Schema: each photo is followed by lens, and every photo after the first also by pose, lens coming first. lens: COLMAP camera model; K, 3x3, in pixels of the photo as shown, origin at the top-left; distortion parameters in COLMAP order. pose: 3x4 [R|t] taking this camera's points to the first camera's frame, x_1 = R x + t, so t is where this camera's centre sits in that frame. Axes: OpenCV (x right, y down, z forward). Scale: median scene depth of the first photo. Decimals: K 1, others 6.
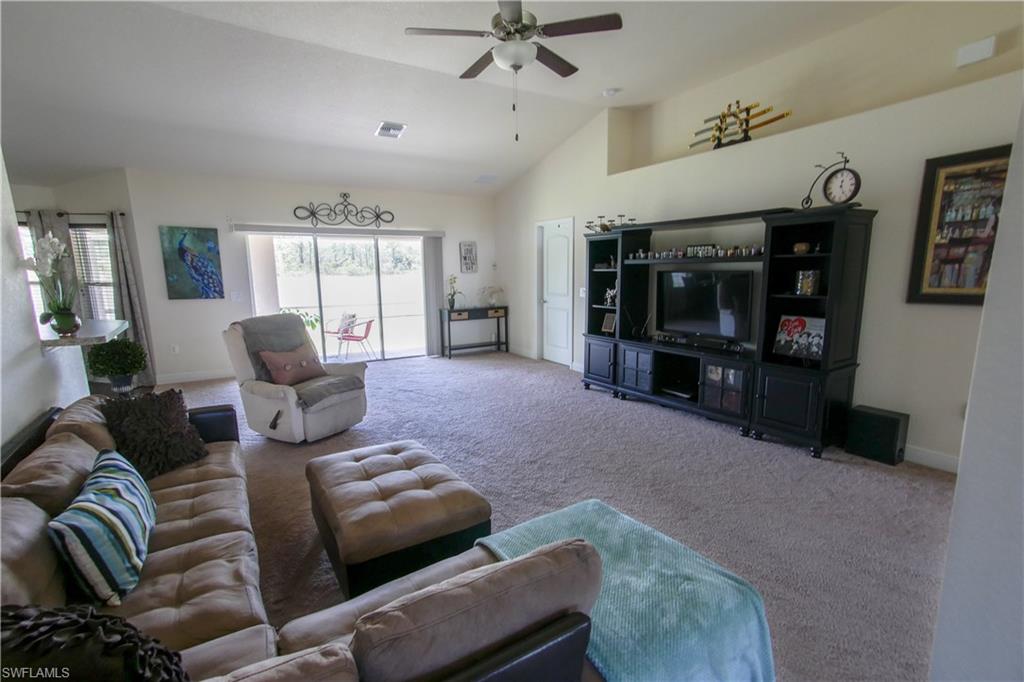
lens RADIAL K [[478.7, 0, 516.2], [0, 478.7, 358.3], [0, 0, 1]] dist [-0.011008, 0.018774]
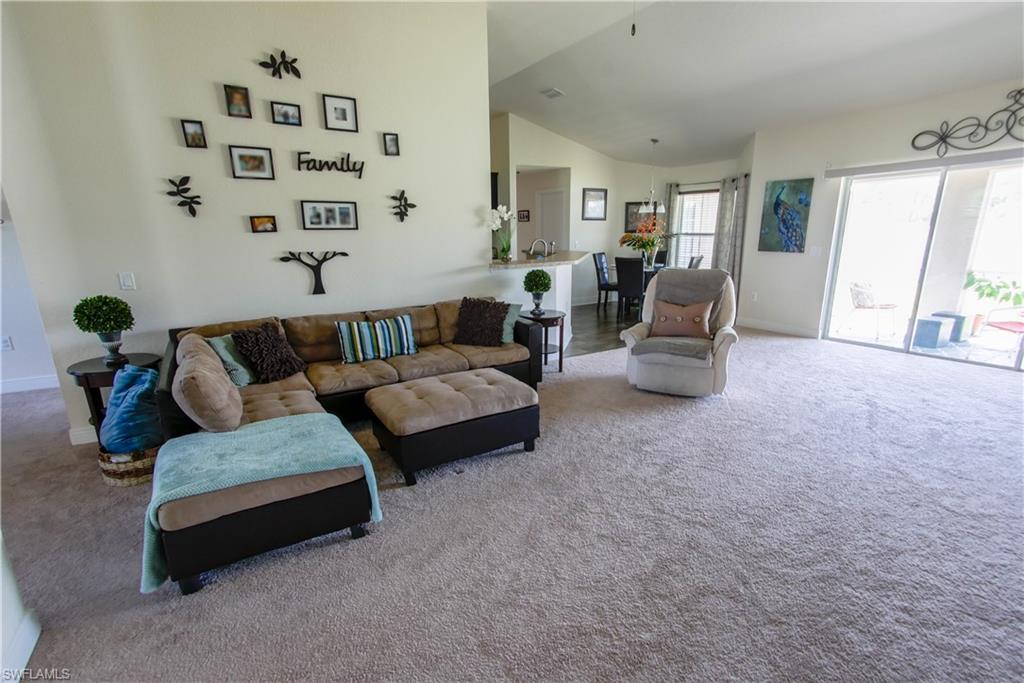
lens RADIAL K [[478.7, 0, 516.2], [0, 478.7, 358.8], [0, 0, 1]] dist [-0.011008, 0.018774]
pose [[-0.019590, 0.267119, -0.963464, 0.406437], [-0.163561, 0.949811, 0.266660, -0.089133], [0.986339, 0.162809, 0.025084, 0.463742]]
